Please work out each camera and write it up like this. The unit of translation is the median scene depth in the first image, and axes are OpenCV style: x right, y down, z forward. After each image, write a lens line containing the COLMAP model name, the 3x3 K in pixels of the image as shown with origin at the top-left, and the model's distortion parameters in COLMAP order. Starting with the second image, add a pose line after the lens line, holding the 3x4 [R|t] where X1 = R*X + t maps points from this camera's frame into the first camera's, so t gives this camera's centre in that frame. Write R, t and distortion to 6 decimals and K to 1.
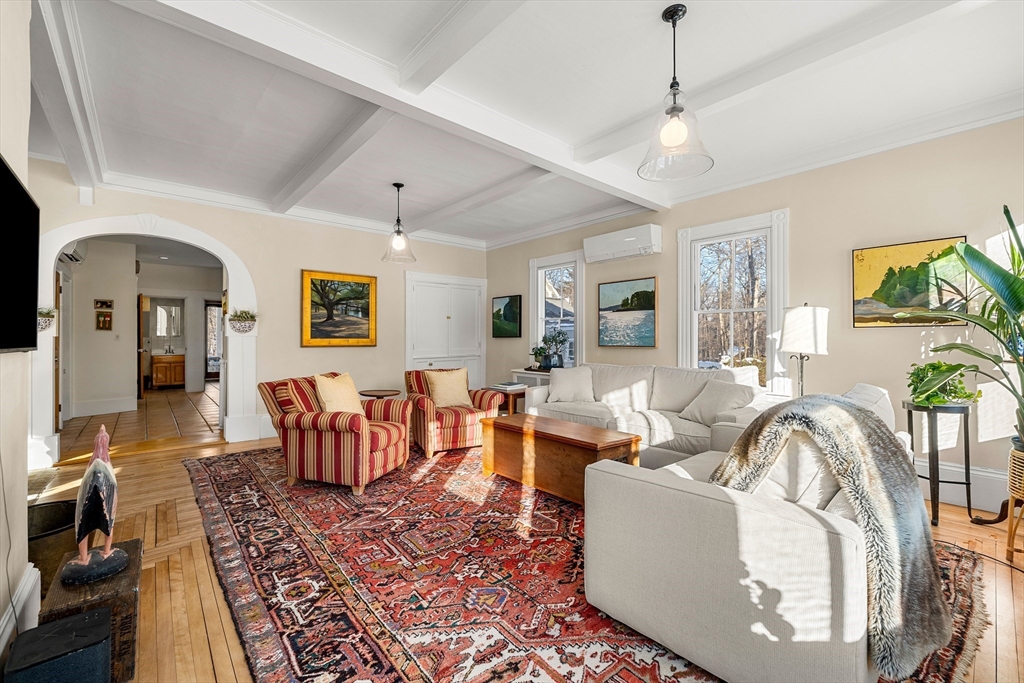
lens RADIAL K [[420.2, 0, 508.7], [0, 420.2, 336.9], [0, 0, 1]] dist [-0.002706, -0.000190]
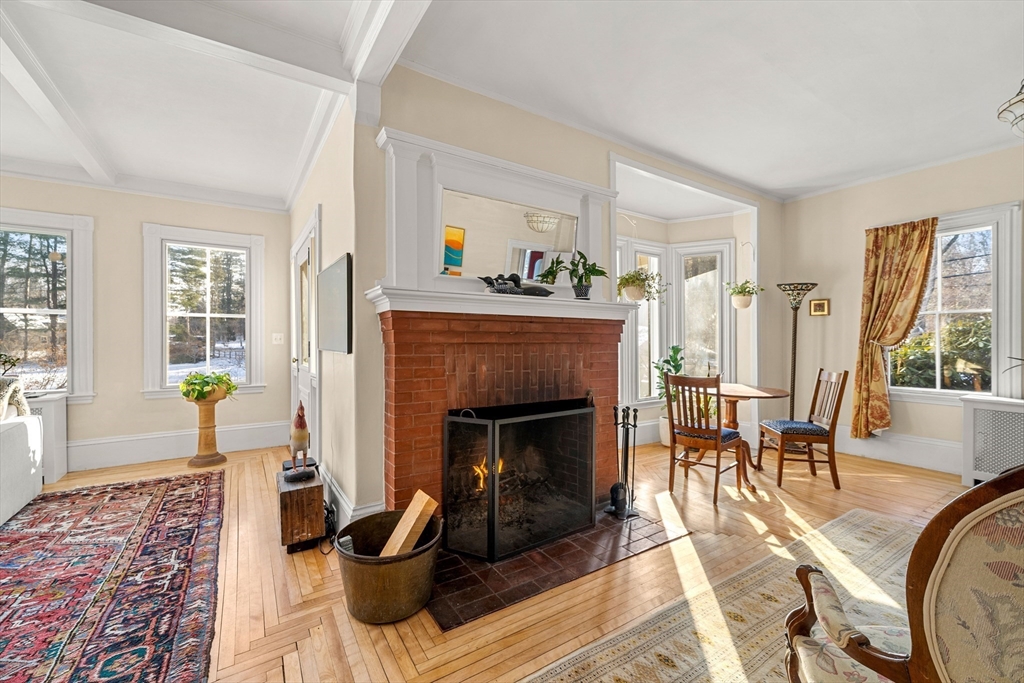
lens RADIAL K [[420.2, 0, 509.5], [0, 420.2, 341.9], [0, 0, 1]] dist [-0.002706, -0.000190]
pose [[-0.990273, -0.000051, 0.139134, -1.547604], [-0.000177, 1.000000, -0.000894, -0.007141], [-0.139134, -0.000910, -0.990273, 1.928522]]
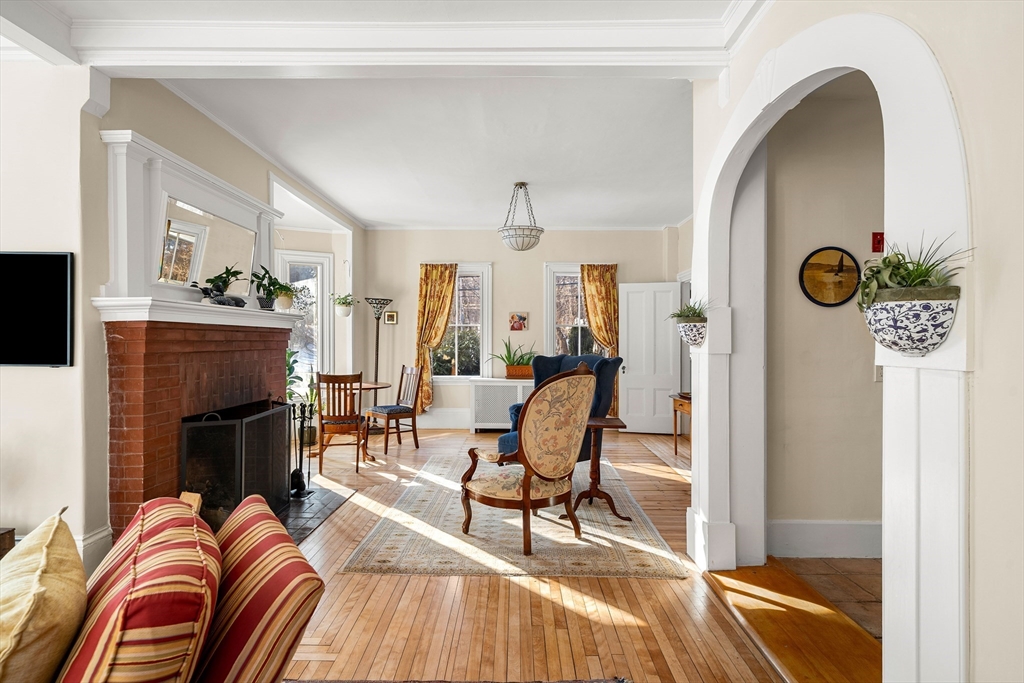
lens RADIAL K [[529.3, 0, 512.7], [0, 529.3, 333.9], [0, 0, 1]] dist [0.004381, 0.000070]
pose [[-0.661422, -0.009148, -0.749958, -0.701804], [0.000417, 0.999921, -0.012565, -0.038190], [0.750014, -0.008623, -0.661366, 2.502327]]
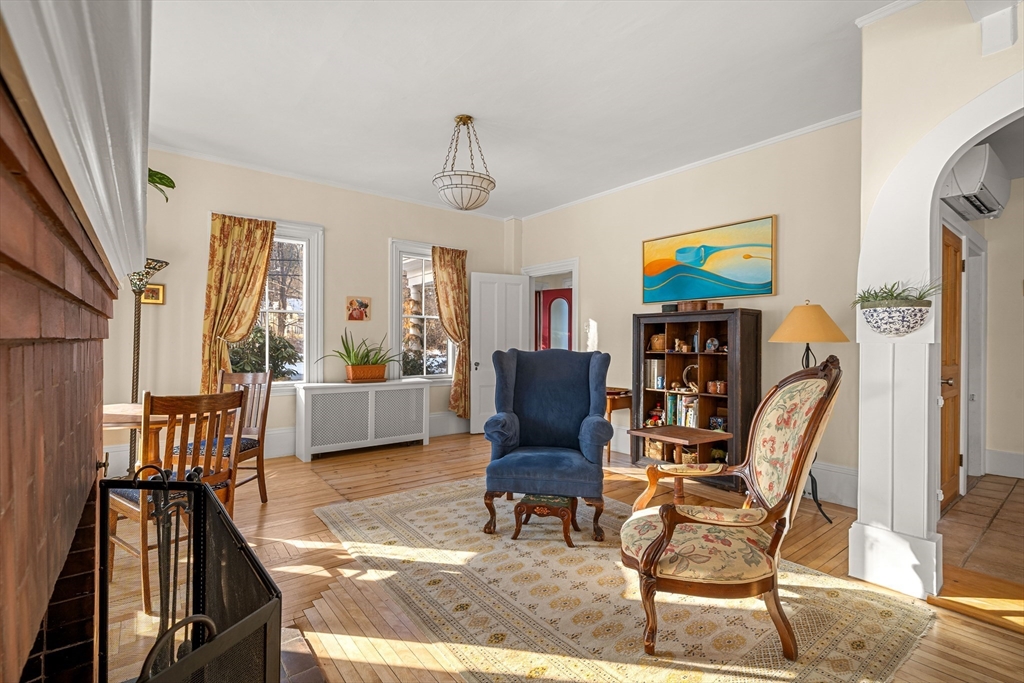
lens RADIAL K [[466.3, 0, 509.6], [0, 466.3, 341.4], [0, 0, 1]] dist [0.001672, 0.000697]
pose [[-0.048701, 0.003074, -0.998809, -0.996368], [-0.003126, 0.999990, 0.003230, -0.005011], [0.998809, 0.003279, -0.048690, 1.044840]]
